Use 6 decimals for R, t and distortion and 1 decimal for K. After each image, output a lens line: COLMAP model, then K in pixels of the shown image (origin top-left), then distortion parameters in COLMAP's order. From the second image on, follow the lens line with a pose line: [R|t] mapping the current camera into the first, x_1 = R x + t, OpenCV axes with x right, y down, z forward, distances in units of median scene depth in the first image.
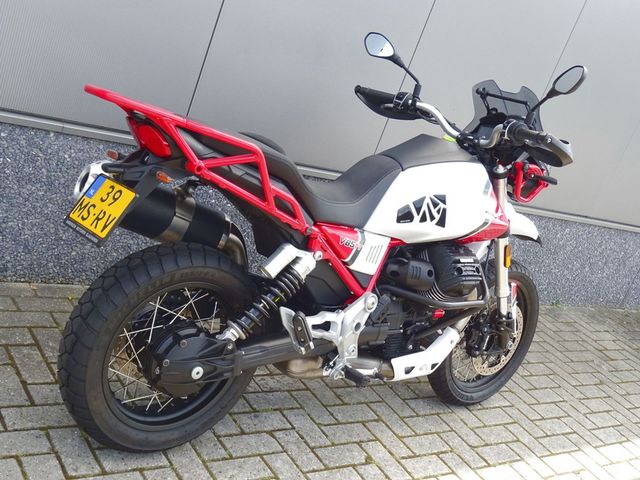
lens RADIAL K [[777.2, 0, 320.0], [0, 777.2, 240.0], [0, 0, 1]] dist [-0.002187, 0.004018]
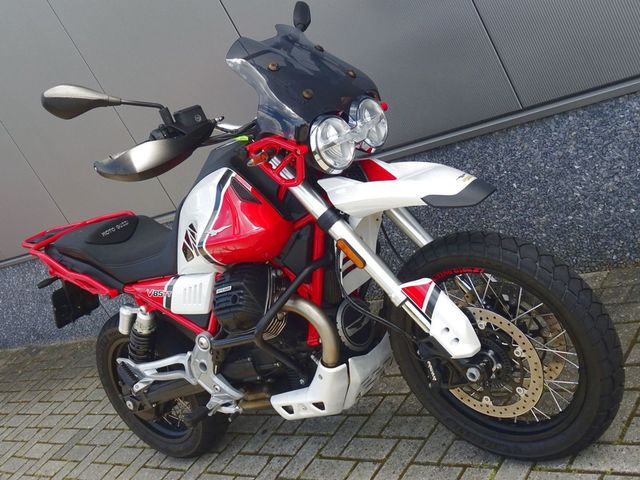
lens RADIAL K [[873.4, 0, 320.0], [0, 873.4, 240.0], [0, 0, 1]] dist [0.005878, 0.012237]
pose [[0.029913, -0.092065, -0.995304, 1.344988], [0.233955, 0.968734, -0.082576, 0.091169], [0.971787, -0.230386, 0.050517, 1.265734]]
